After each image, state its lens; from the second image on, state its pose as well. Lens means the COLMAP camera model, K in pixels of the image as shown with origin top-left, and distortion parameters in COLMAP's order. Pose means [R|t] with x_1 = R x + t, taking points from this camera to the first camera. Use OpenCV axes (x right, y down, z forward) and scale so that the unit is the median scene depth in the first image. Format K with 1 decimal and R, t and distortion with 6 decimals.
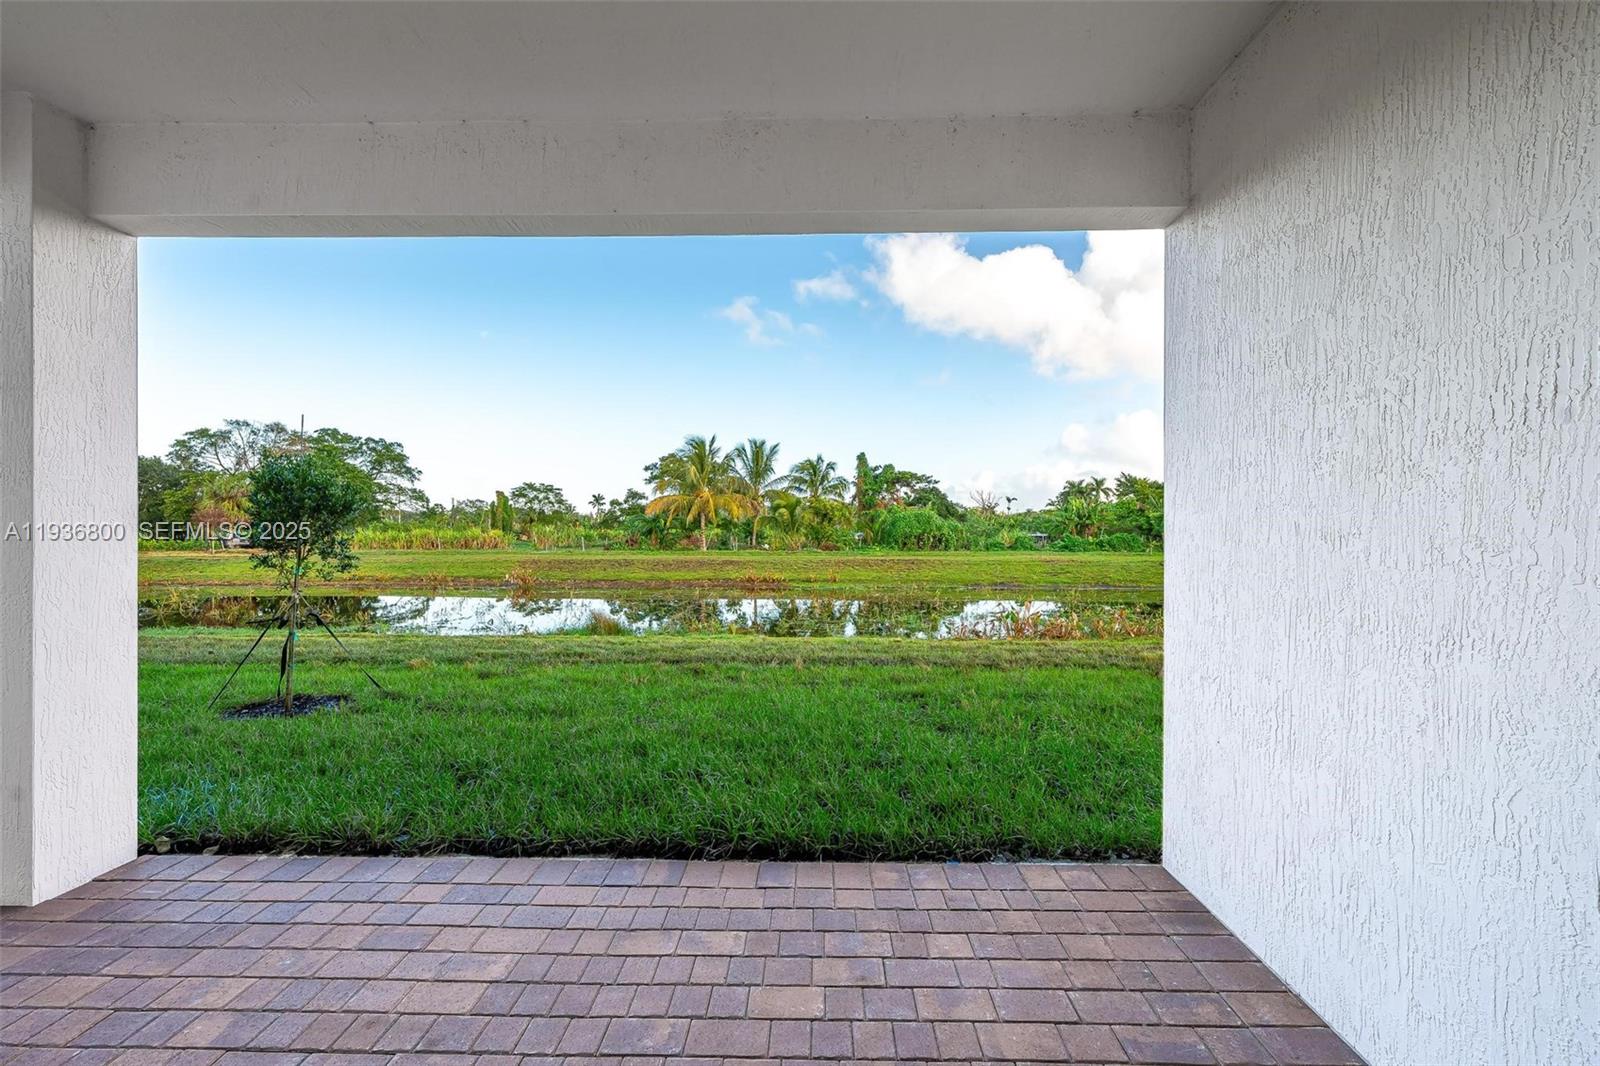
lens RADIAL K [[733.4, 0, 800.0], [0, 733.4, 533.0], [0, 0, 1]] dist [0.002193, 0.000102]
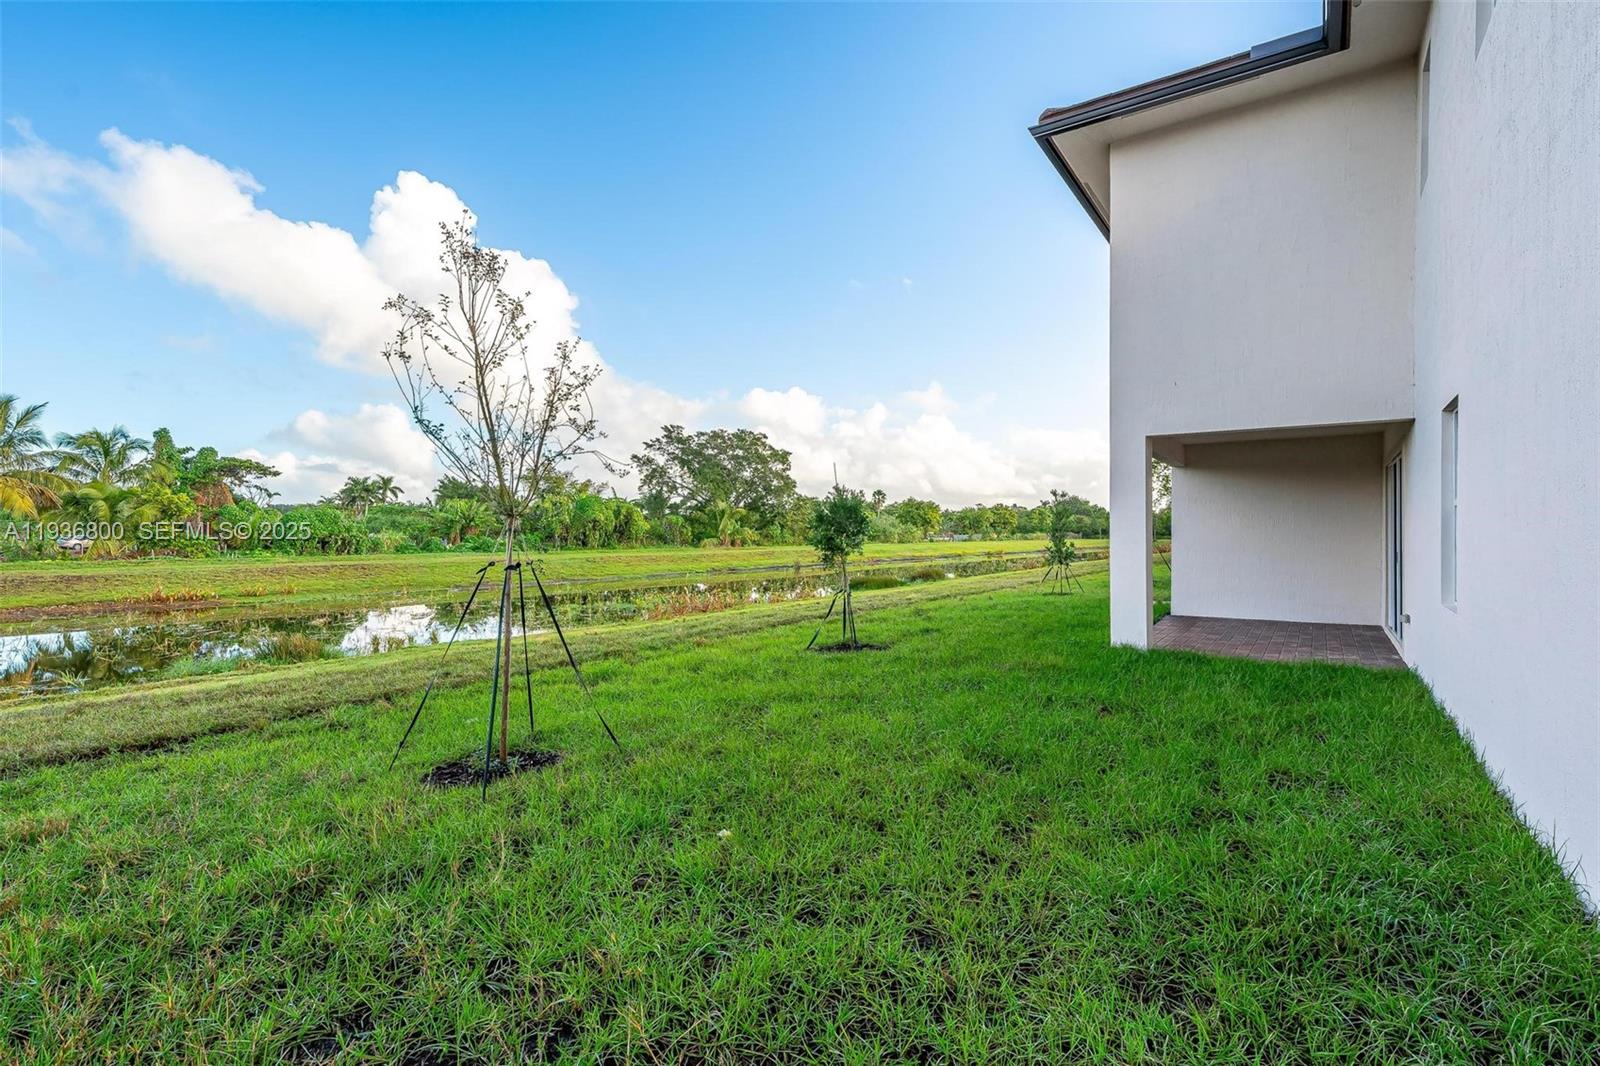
lens RADIAL K [[758.4, 0, 800.0], [0, 758.4, 533.0], [0, 0, 1]] dist [-0.001391, -0.000317]
pose [[0.597929, 0.001531, 0.801548, -0.167516], [0.000880, 0.999996, -0.002567, 0.000530], [-0.801549, 0.002241, 0.597925, 0.012729]]
